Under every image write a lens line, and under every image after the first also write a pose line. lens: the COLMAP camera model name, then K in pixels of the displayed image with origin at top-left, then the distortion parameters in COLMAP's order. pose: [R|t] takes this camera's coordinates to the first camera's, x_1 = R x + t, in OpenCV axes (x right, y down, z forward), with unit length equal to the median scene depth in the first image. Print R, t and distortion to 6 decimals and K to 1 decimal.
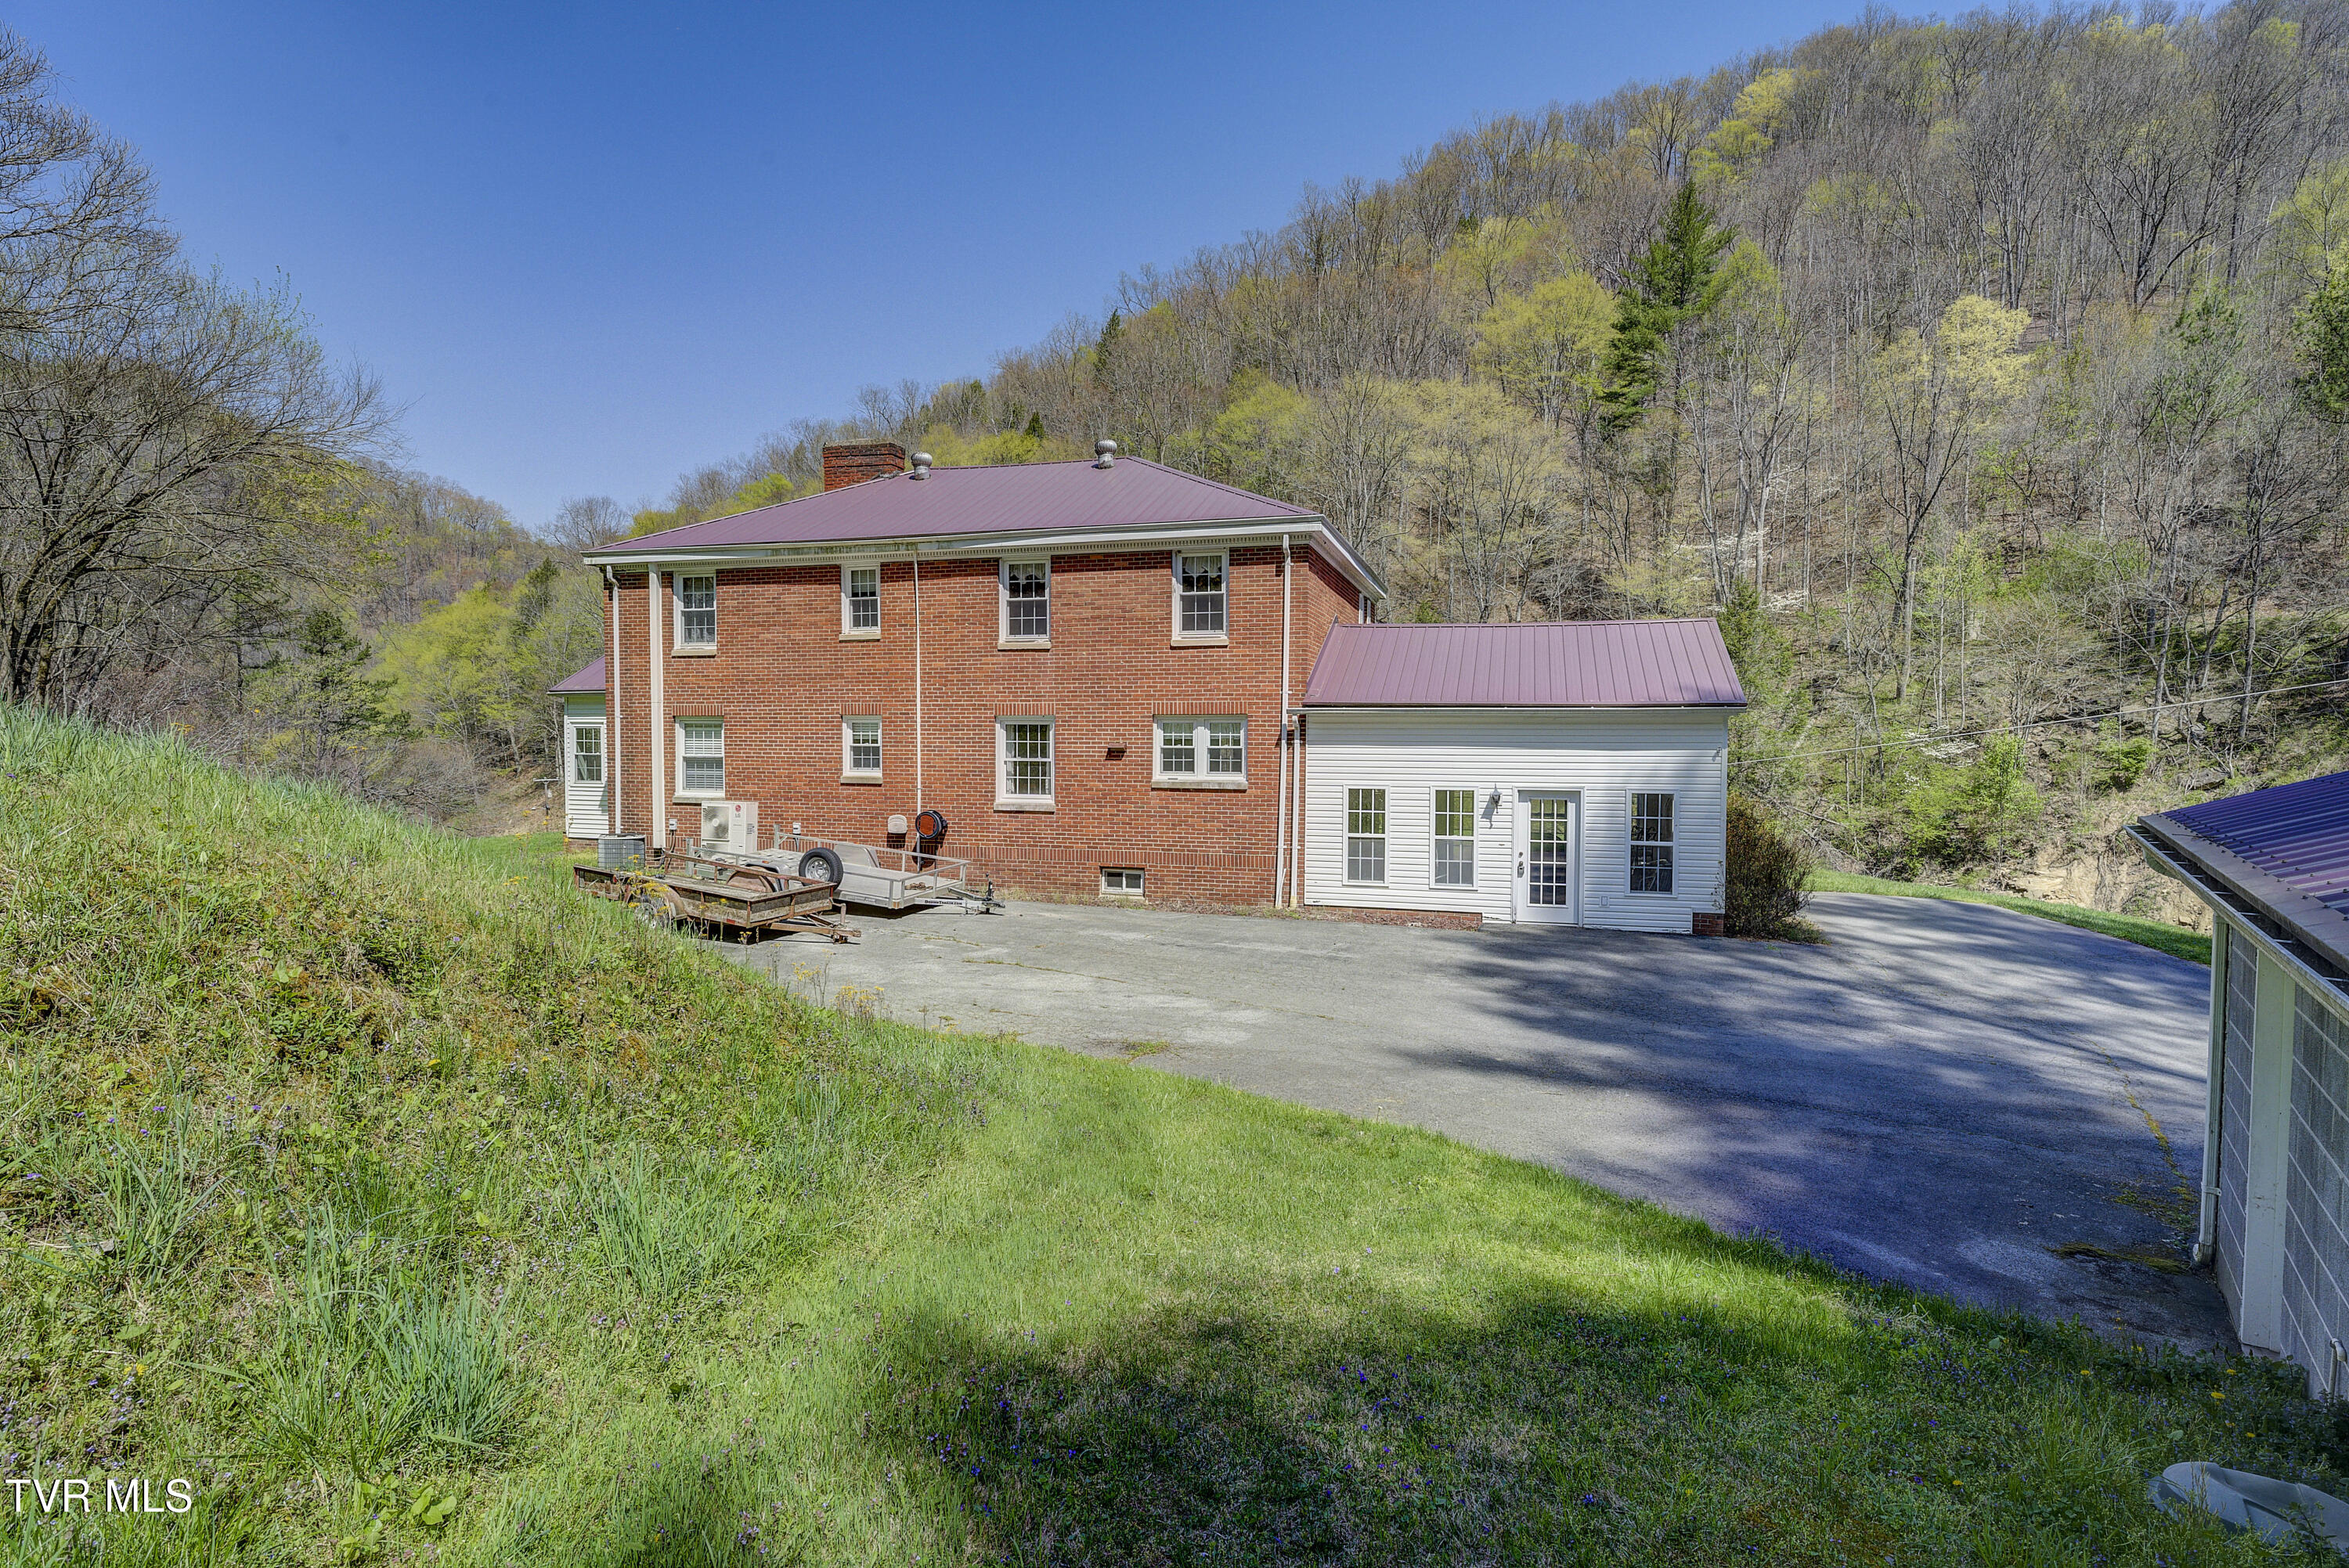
lens RADIAL K [[1164.2, 0, 1177.8], [0, 1164.2, 768.0], [0, 0, 1]] dist [0.002478, 0.000031]
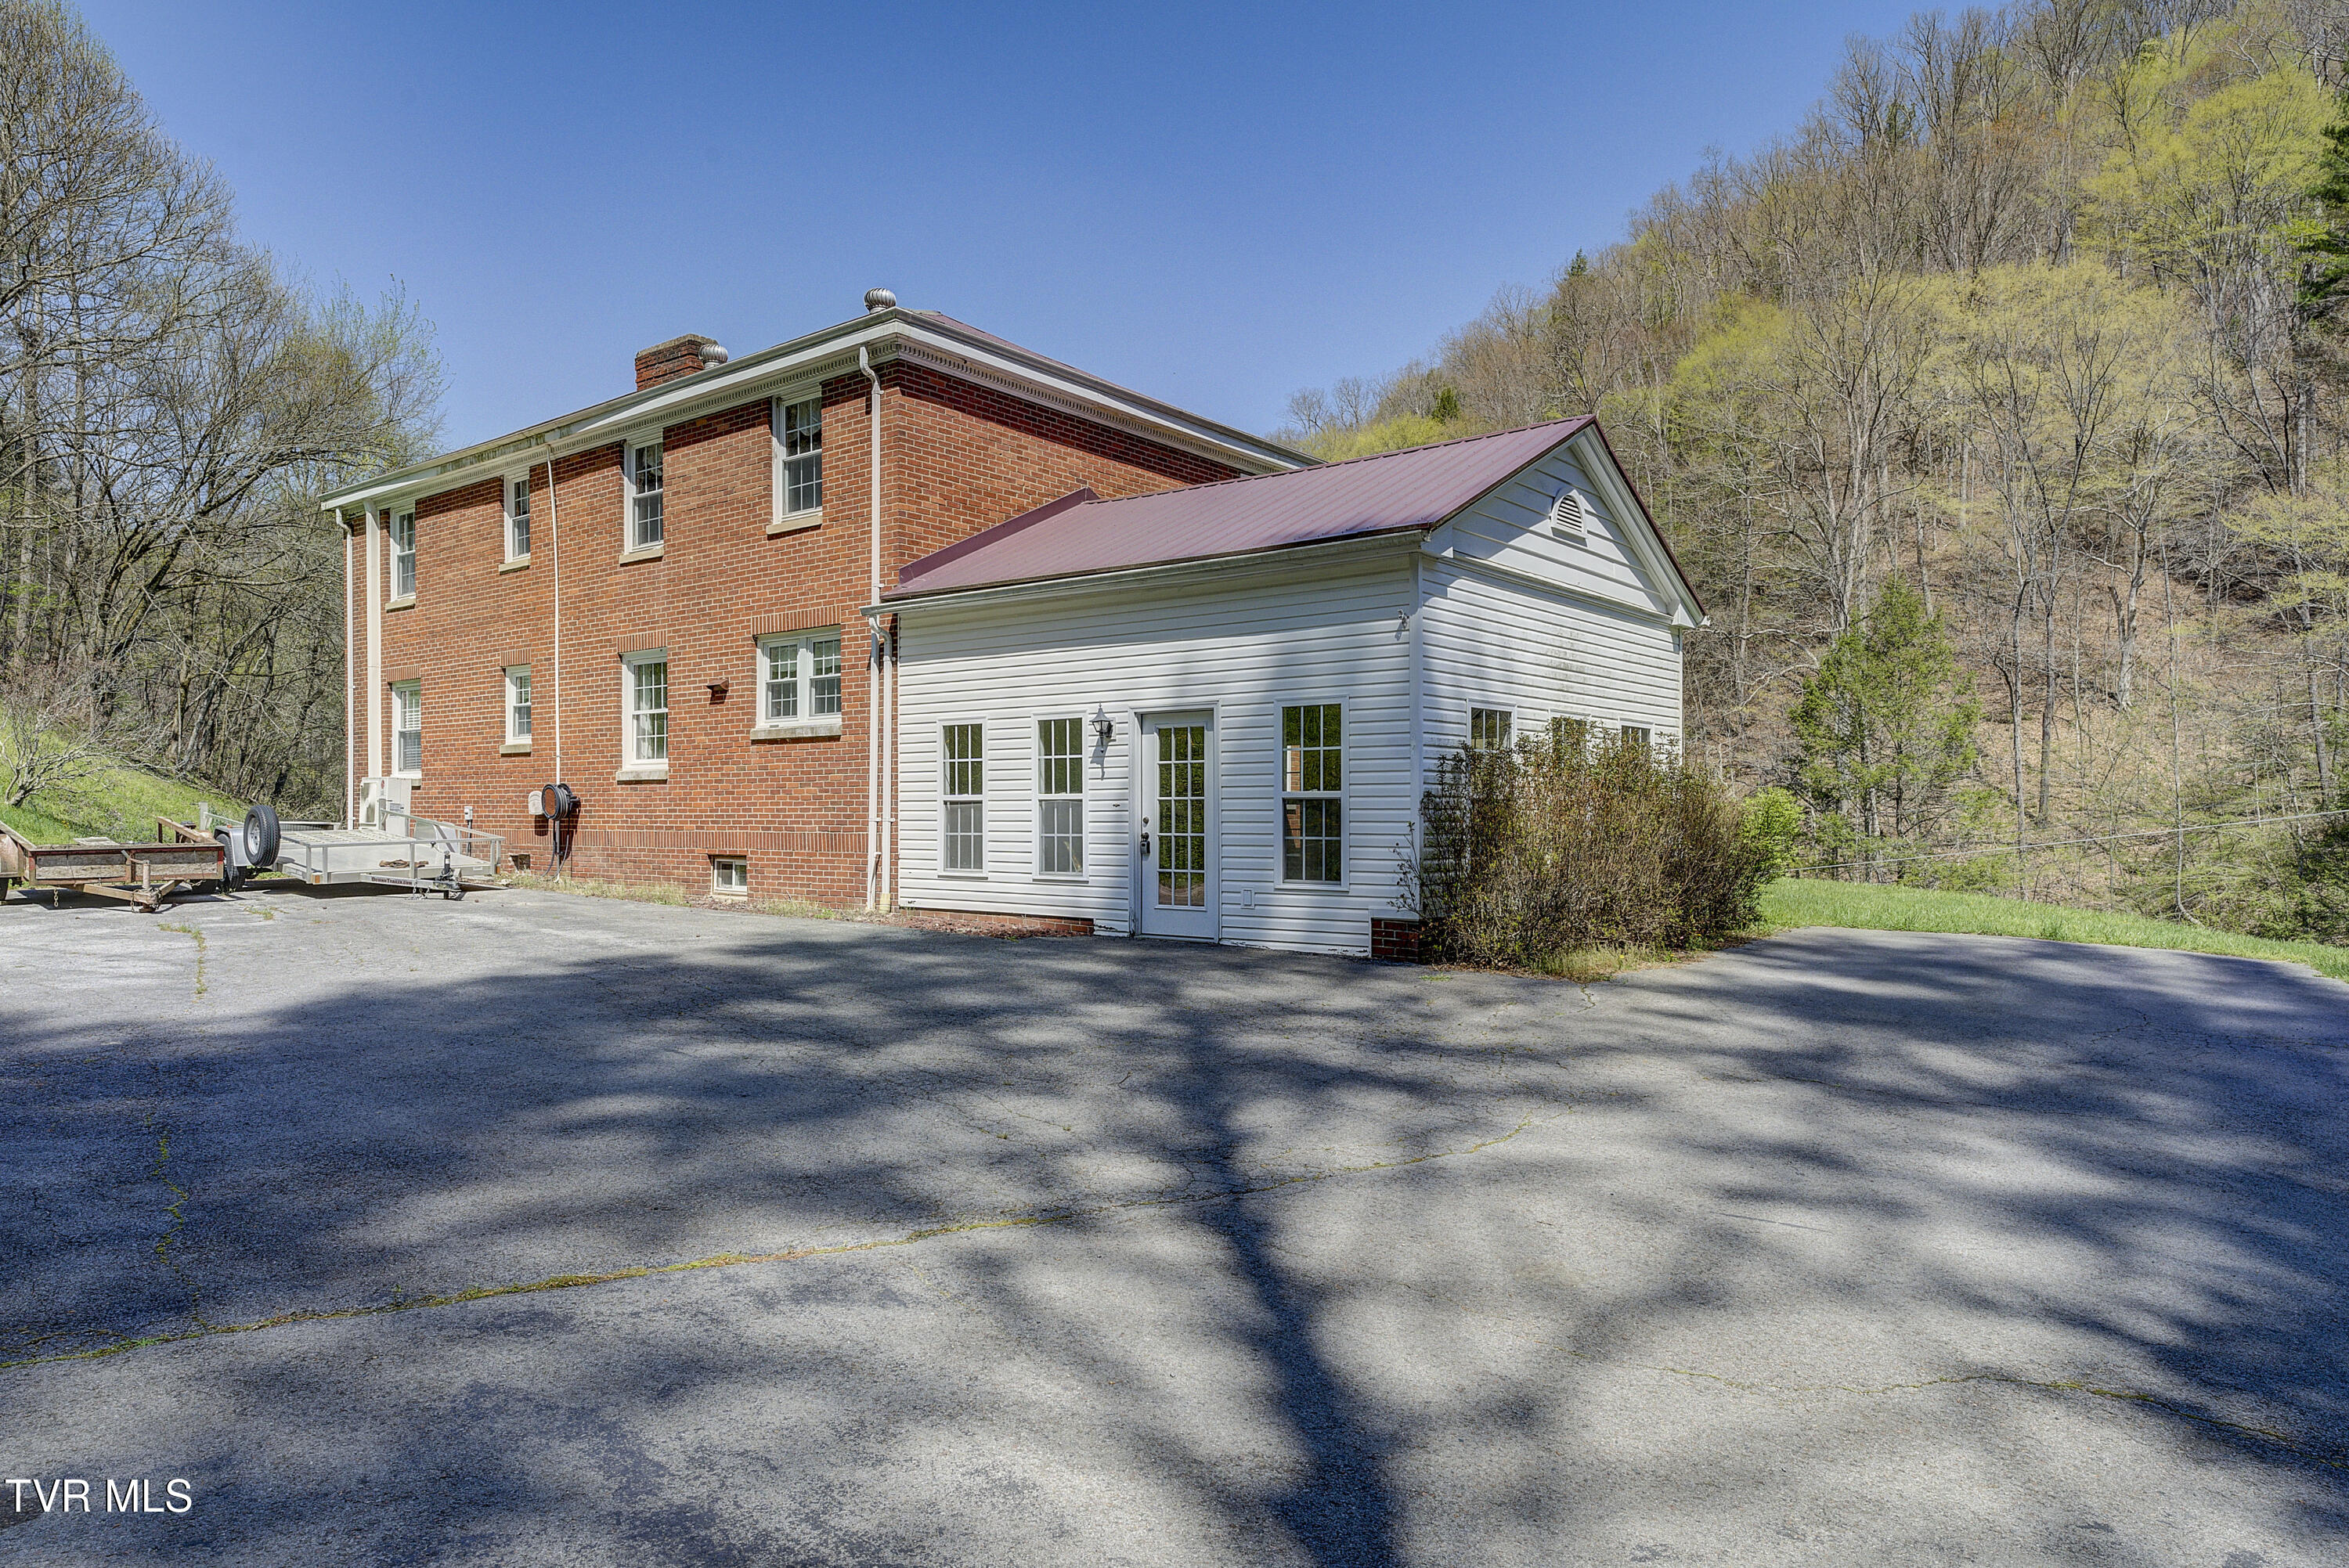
lens RADIAL K [[1439.3, 0, 1170.6], [0, 1439.3, 805.1], [0, 0, 1]] dist [0.008965, 0.000657]
pose [[0.924727, -0.005237, -0.380596, 0.542683], [-0.009038, 0.999321, -0.035711, 0.085200], [0.380524, 0.036463, 0.924052, 0.300848]]
